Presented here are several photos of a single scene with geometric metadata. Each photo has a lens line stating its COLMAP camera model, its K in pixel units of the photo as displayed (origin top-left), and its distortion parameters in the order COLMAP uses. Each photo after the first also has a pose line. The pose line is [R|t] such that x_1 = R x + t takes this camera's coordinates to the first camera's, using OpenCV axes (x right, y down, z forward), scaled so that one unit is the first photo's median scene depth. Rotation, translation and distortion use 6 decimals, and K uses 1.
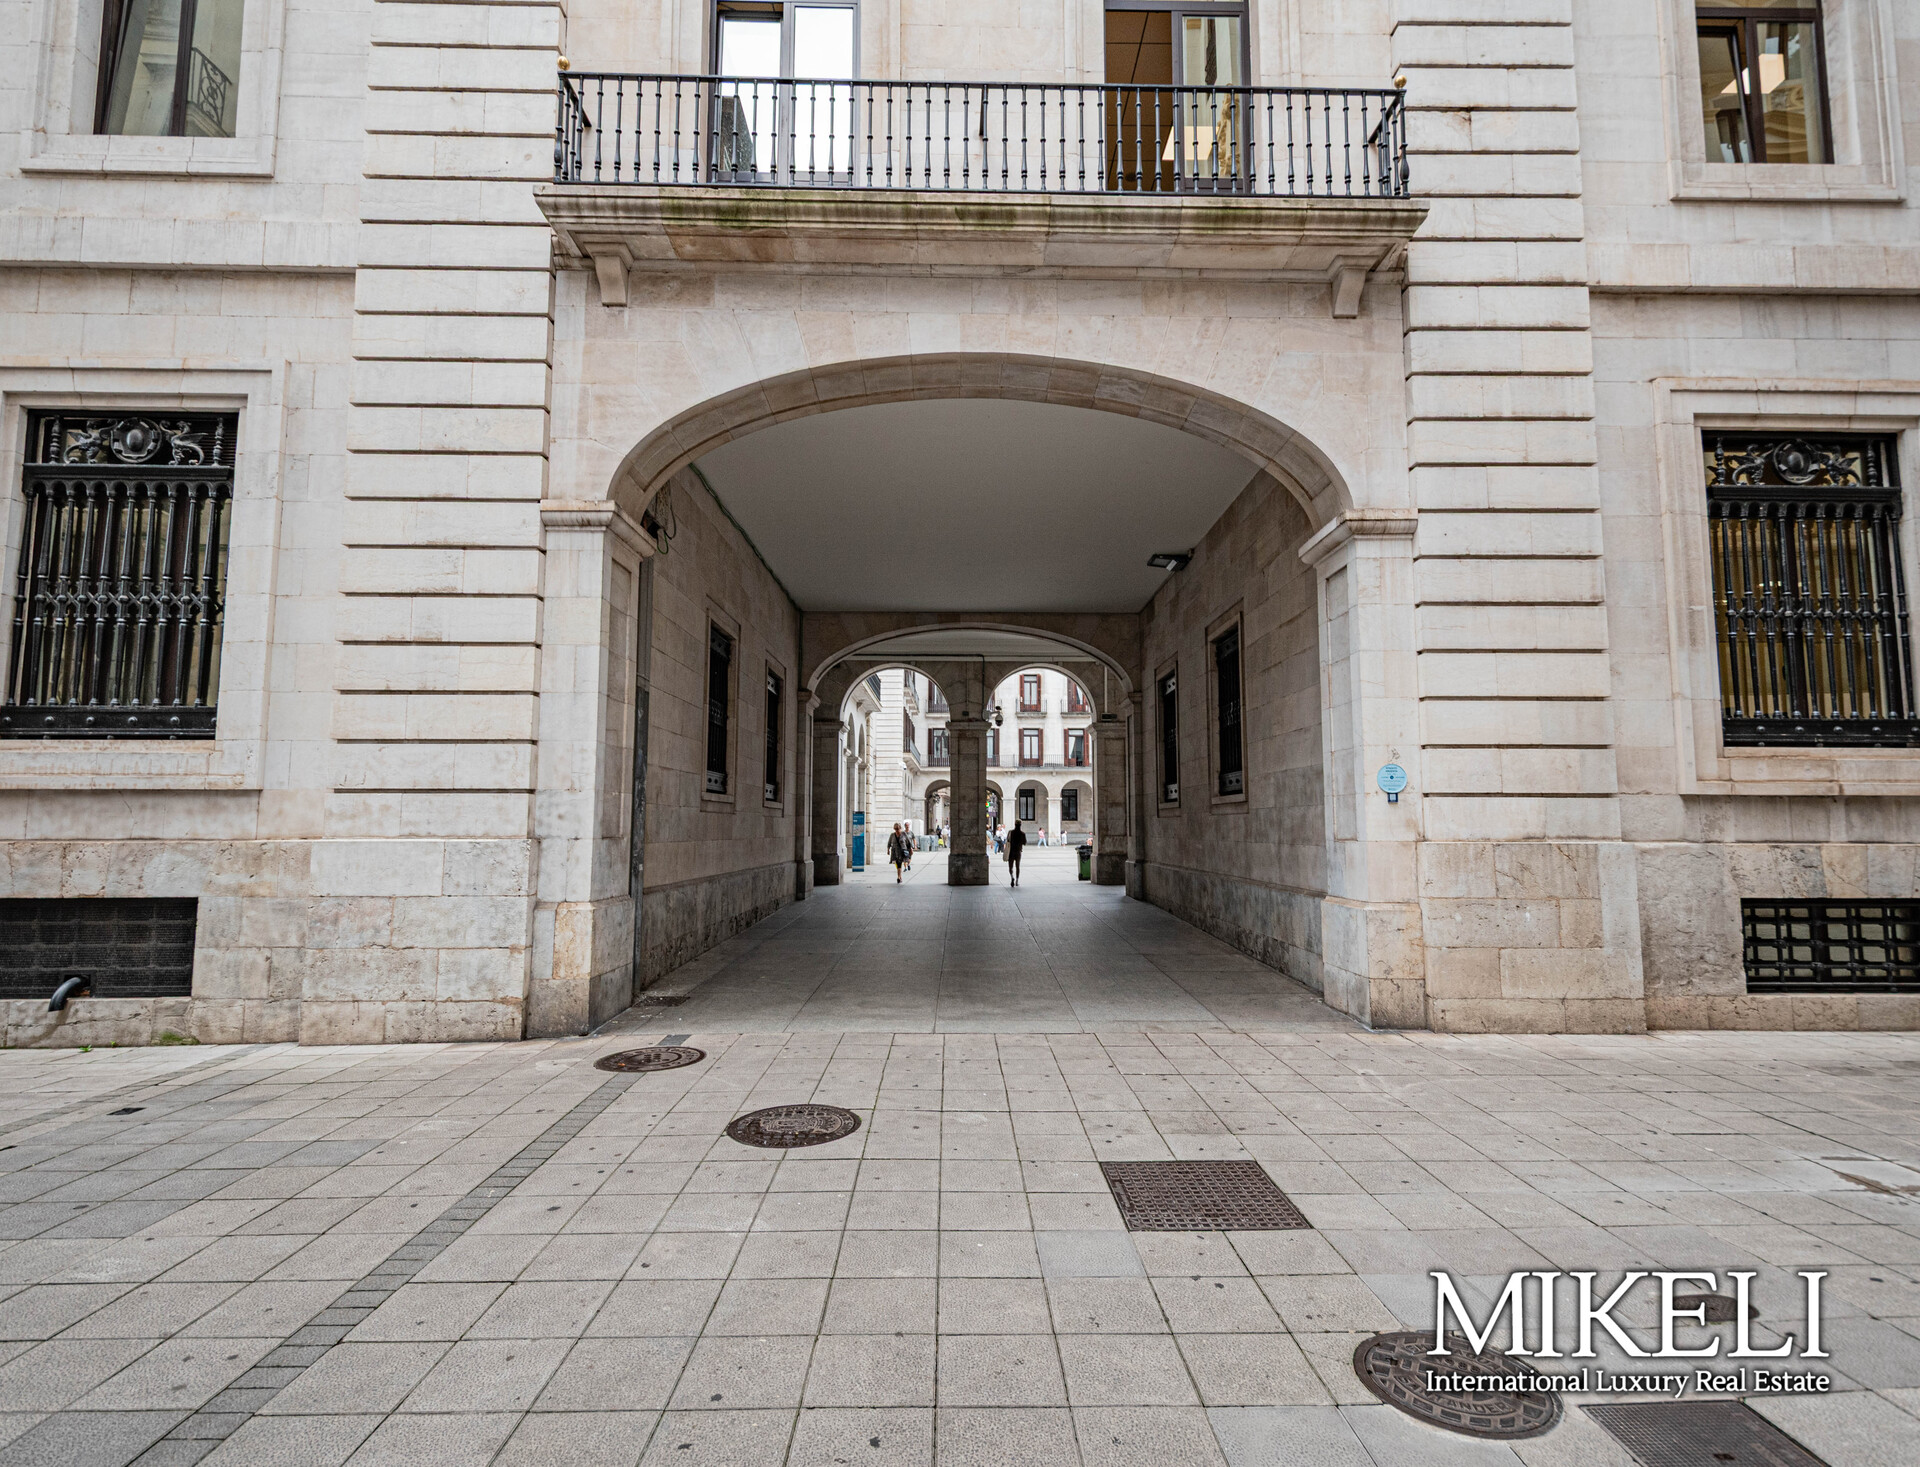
lens RADIAL K [[1034.6, 0, 960.0], [0, 1034.6, 733.5], [0, 0, 1]] dist [0.003552, -0.000026]
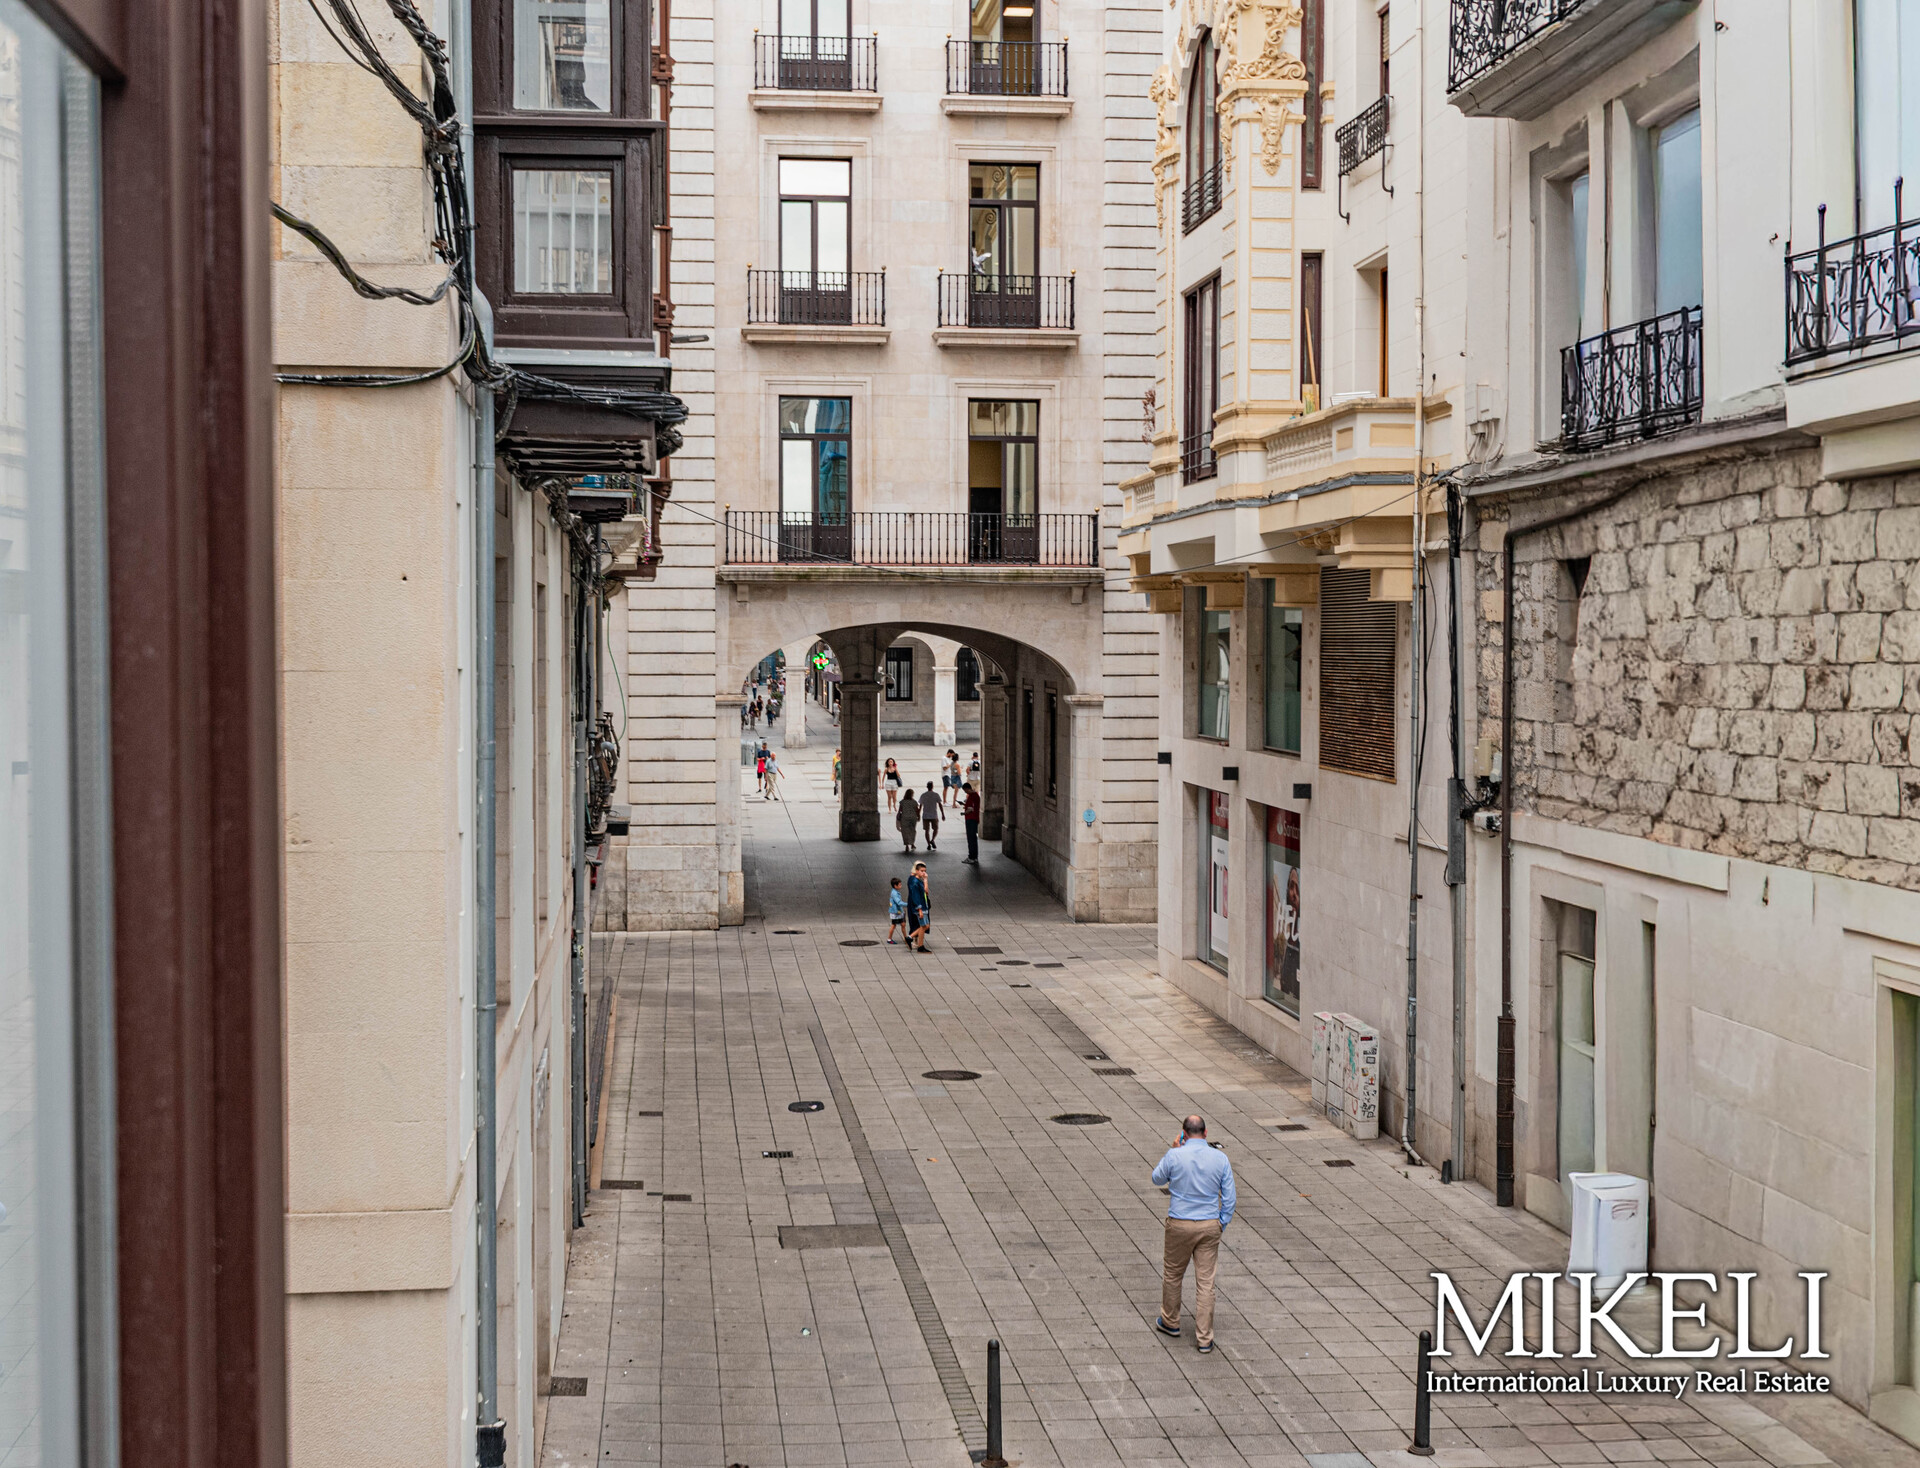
lens RADIAL K [[2383.1, 0, 960.0], [0, 2383.1, 734.0], [0, 0, 1]] dist [0.014564, 0.002930]
pose [[0.995351, -0.002154, 0.096287, -0.367809], [-0.009932, 0.992124, 0.124864, -0.781401], [-0.095797, -0.125239, 0.987491, -4.104450]]
